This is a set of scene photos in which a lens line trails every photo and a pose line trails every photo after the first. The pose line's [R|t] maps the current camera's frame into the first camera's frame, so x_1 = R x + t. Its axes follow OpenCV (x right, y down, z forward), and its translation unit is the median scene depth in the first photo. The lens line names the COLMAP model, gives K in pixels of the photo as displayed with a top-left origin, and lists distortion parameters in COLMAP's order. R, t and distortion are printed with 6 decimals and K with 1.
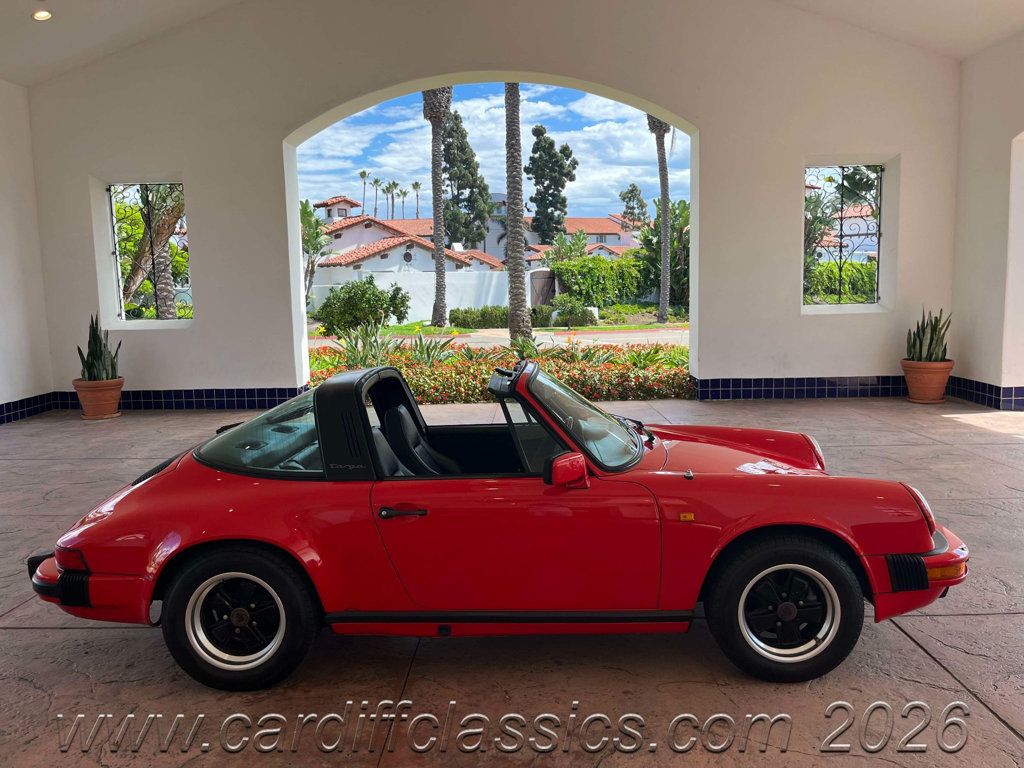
lens RADIAL K [[774.6, 0, 522.0], [0, 774.6, 389.8], [0, 0, 1]] dist [0.063997, -0.091120]
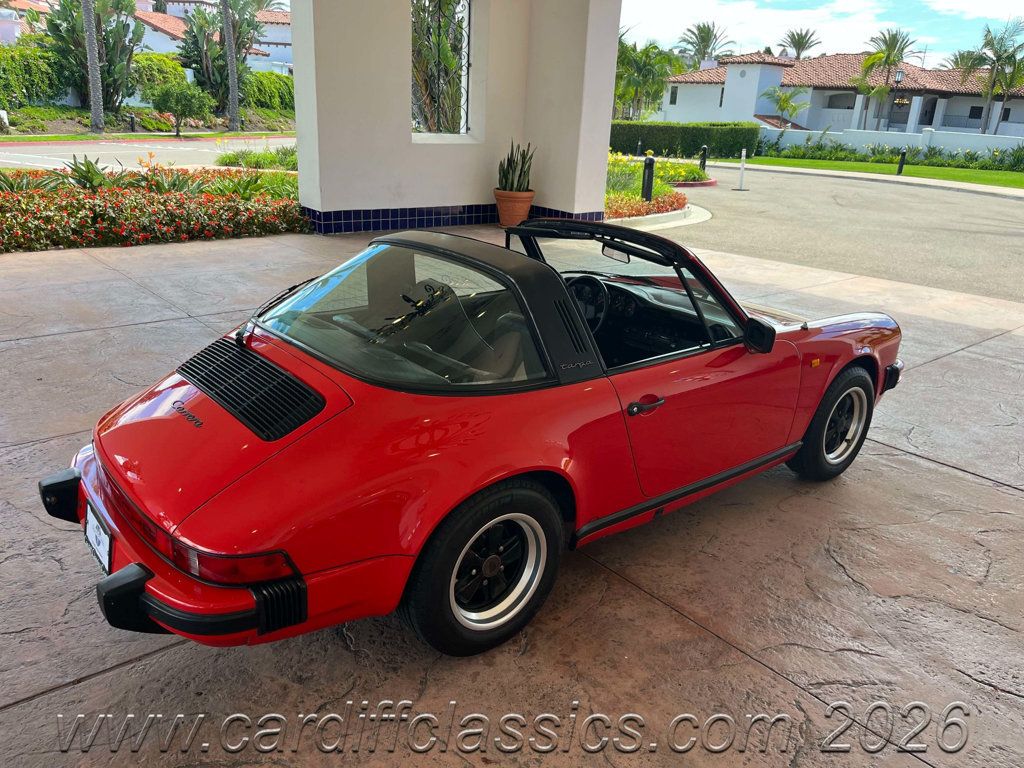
lens RADIAL K [[774.6, 0, 522.0], [0, 774.6, 389.8], [0, 0, 1]] dist [0.063997, -0.091120]
pose [[0.751396, -0.171742, 0.637110, -0.217855], [0.022406, 0.971619, 0.235488, -0.019918], [-0.659471, -0.162669, 0.733919, 0.111612]]
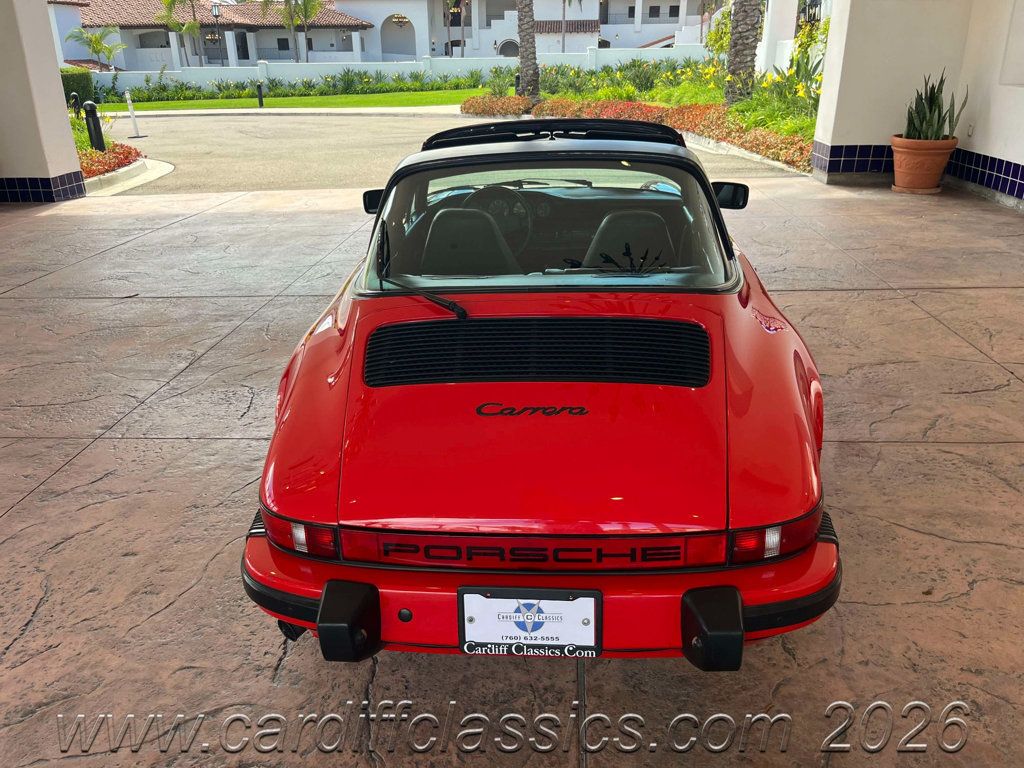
lens RADIAL K [[773.0, 0, 522.0], [0, 773.0, 382.7], [0, 0, 1]] dist [0.059880, -0.093108]
pose [[0.045880, -0.365077, 0.929846, -0.289098], [0.143087, 0.923630, 0.355576, -0.024325], [-0.988646, 0.116735, 0.094614, 0.311638]]
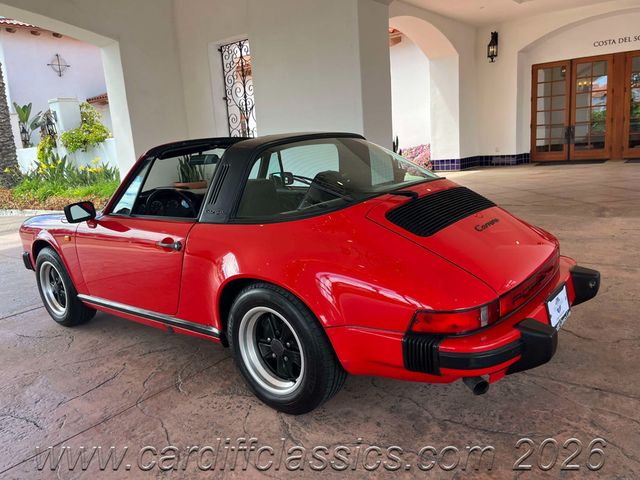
lens RADIAL K [[484.4, 0, 323.8], [0, 484.4, 244.8], [0, 0, 1]] dist [0.064562, -0.091118]
pose [[-0.792268, -0.045404, 0.608482, -0.216619], [0.165395, 0.943913, 0.285784, -0.022229], [-0.587330, 0.327057, -0.740323, 0.500805]]
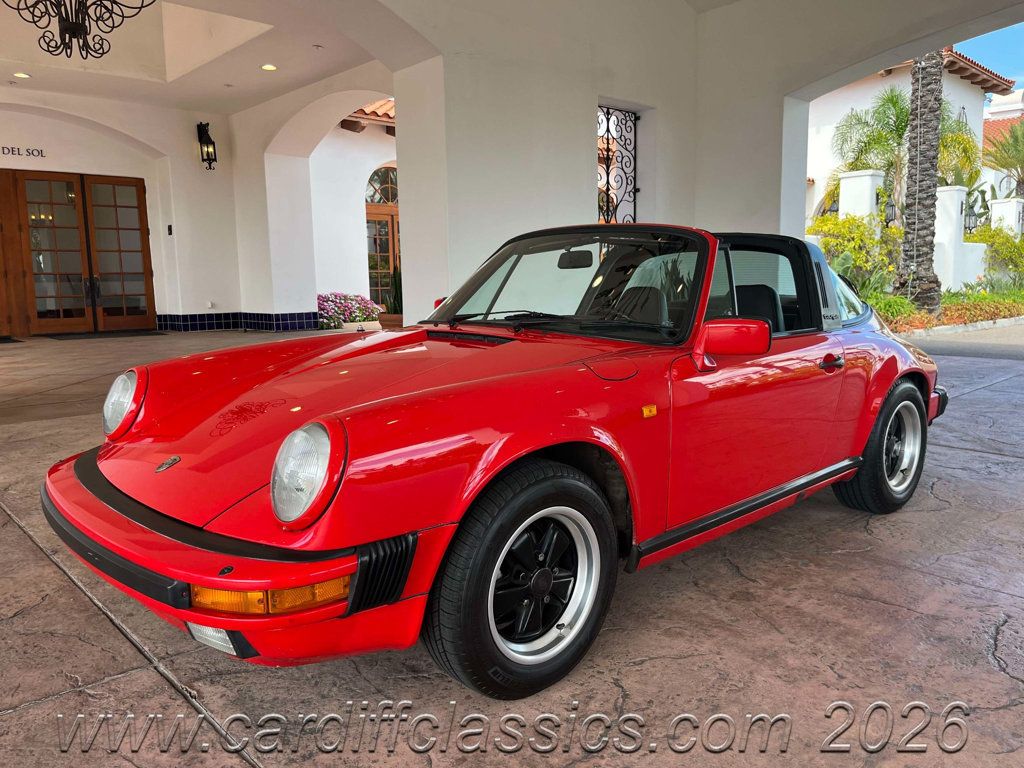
lens RADIAL K [[776.0, 0, 516.6], [0, 776.0, 390.9], [0, 0, 1]] dist [0.063741, -0.090706]
pose [[-0.716592, 0.134296, -0.684442, 0.203056], [-0.057435, 0.966595, 0.249790, -0.020789], [0.695124, 0.218308, -0.684941, 0.486546]]
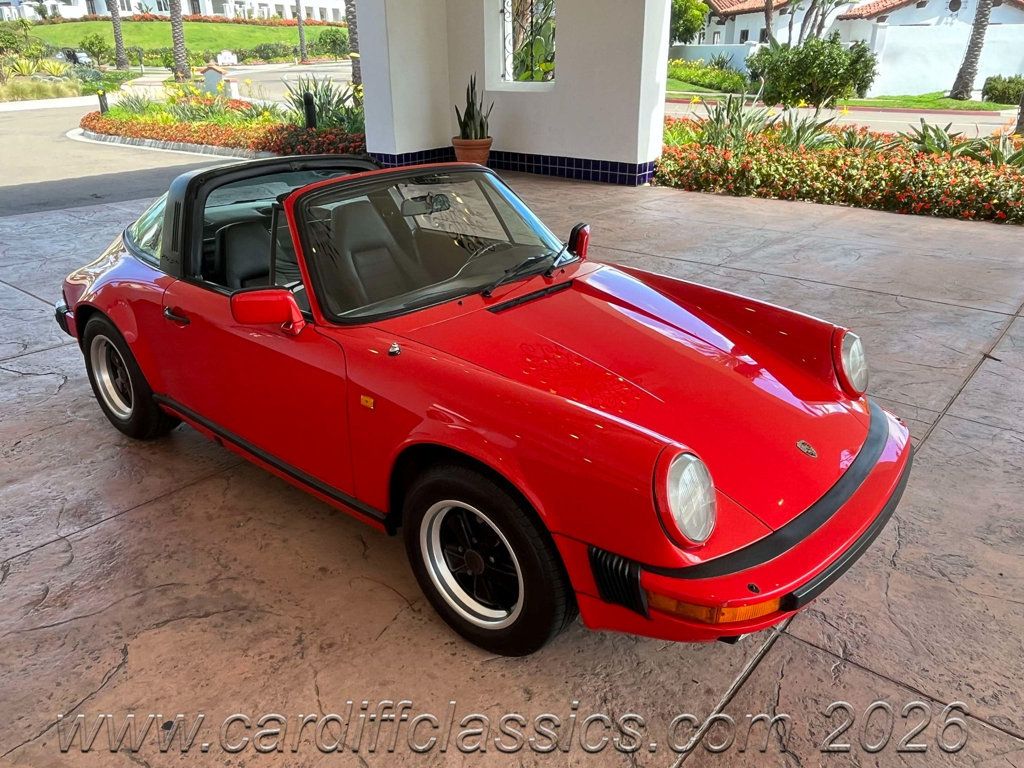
lens RADIAL K [[771.2, 0, 504.9], [0, 771.2, 385.3], [0, 0, 1]] dist [0.003878, -0.003580]
pose [[0.774653, 0.263393, -0.574924, 0.190893], [-0.090056, 0.945814, 0.311969, -0.025146], [0.625942, -0.189892, 0.756398, 0.132548]]
